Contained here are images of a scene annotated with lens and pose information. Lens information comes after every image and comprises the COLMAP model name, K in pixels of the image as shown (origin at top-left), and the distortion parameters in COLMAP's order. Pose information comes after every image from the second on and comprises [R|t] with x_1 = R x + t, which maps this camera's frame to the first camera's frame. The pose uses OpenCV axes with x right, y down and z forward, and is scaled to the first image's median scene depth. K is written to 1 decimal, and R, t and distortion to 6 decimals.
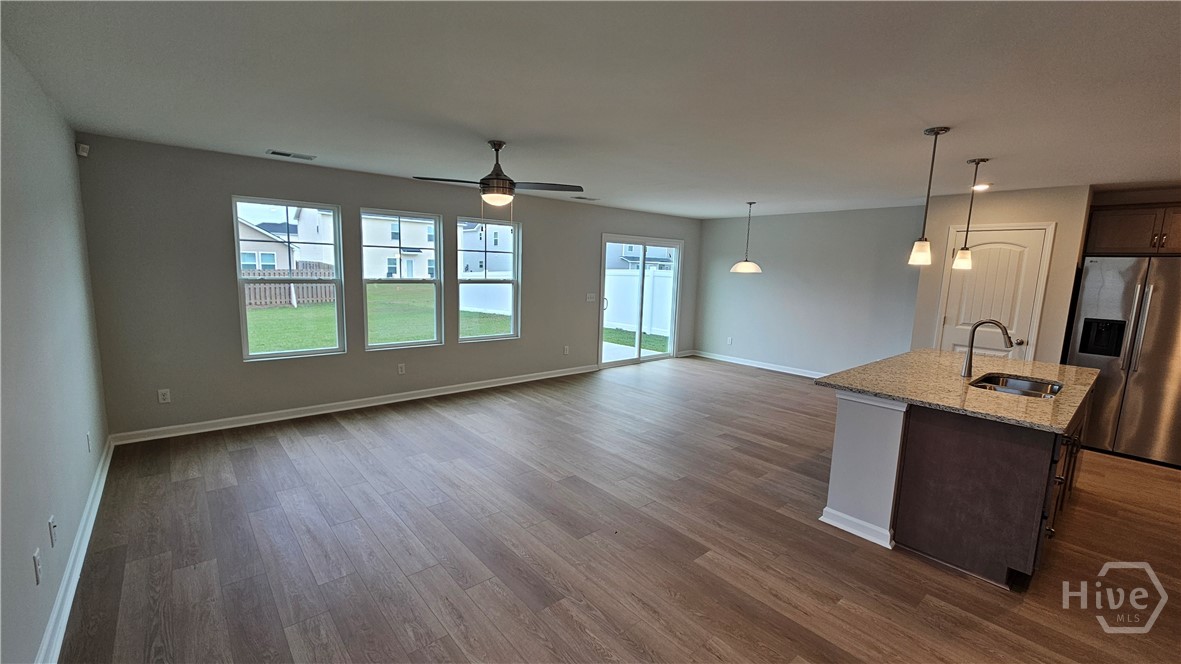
lens RADIAL K [[481.5, 0, 588.2], [0, 481.5, 335.5], [0, 0, 1]] dist [0.000098, 0.000017]
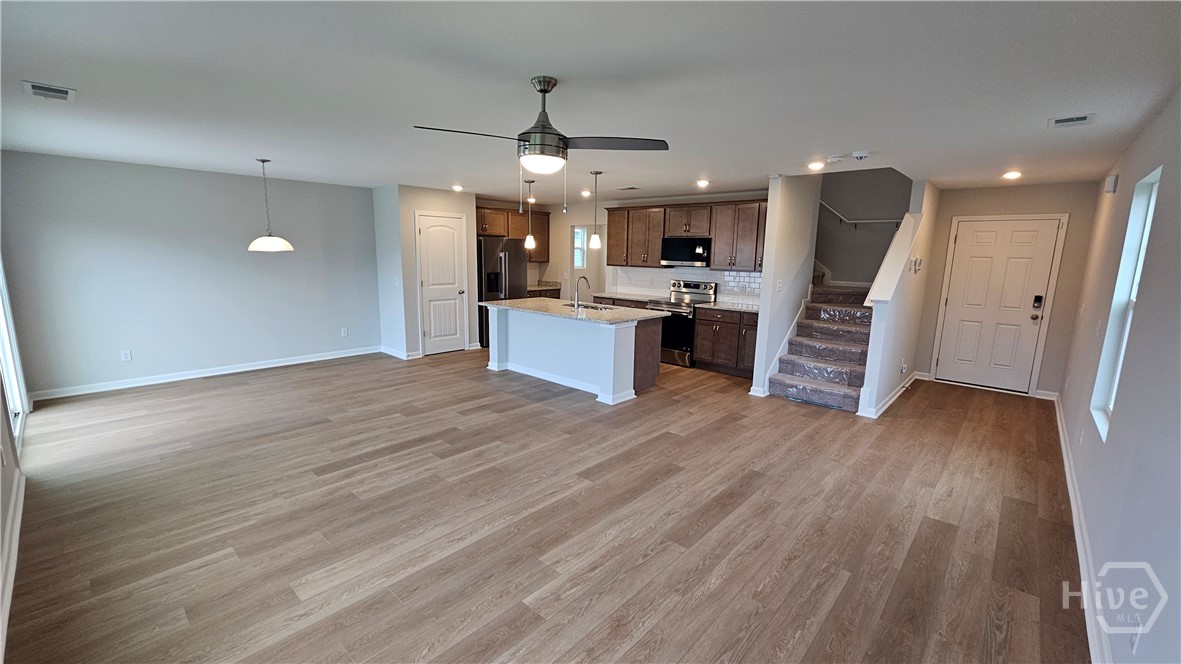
lens RADIAL K [[481.5, 0, 588.2], [0, 481.5, 335.5], [0, 0, 1]] dist [0.000098, 0.000017]
pose [[-0.119721, -0.202156, 0.972008, -0.778259], [0.117565, 0.969274, 0.216068, -0.156859], [-0.985822, 0.140142, -0.092276, 0.874631]]
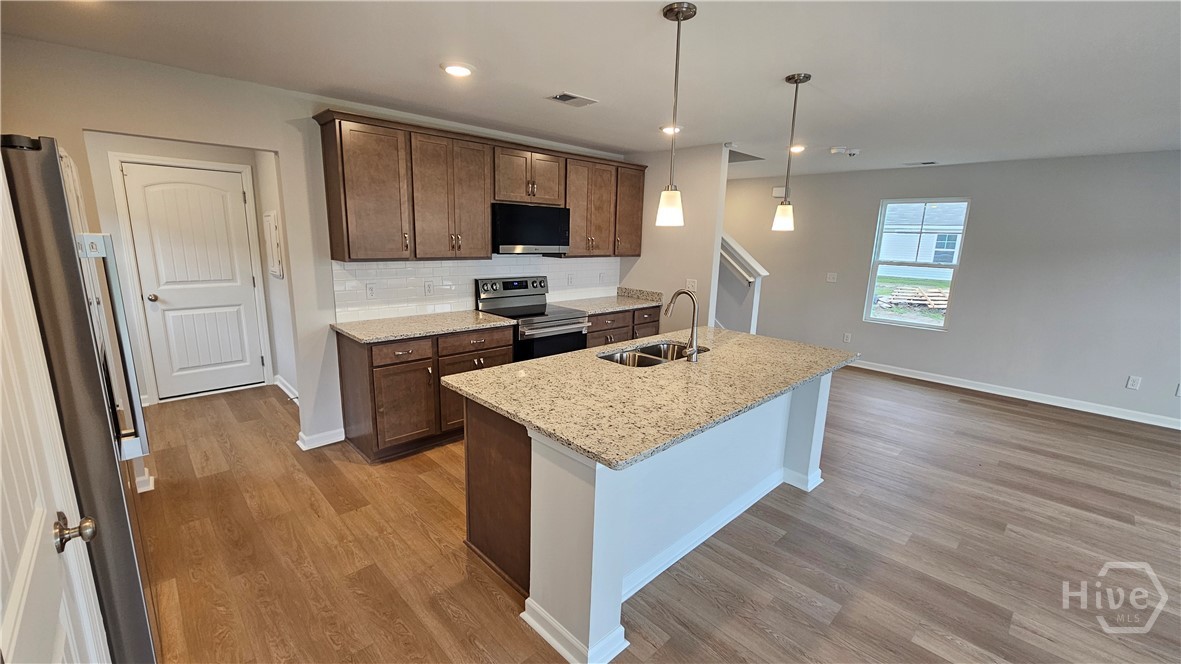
lens RADIAL K [[481.5, 0, 588.2], [0, 481.5, 335.5], [0, 0, 1]] dist [0.000098, 0.000017]
pose [[-0.996915, -0.043444, -0.065374, 0.786422], [-0.063214, 0.938094, 0.340563, -0.177941], [0.046531, 0.343645, -0.937946, 1.354616]]
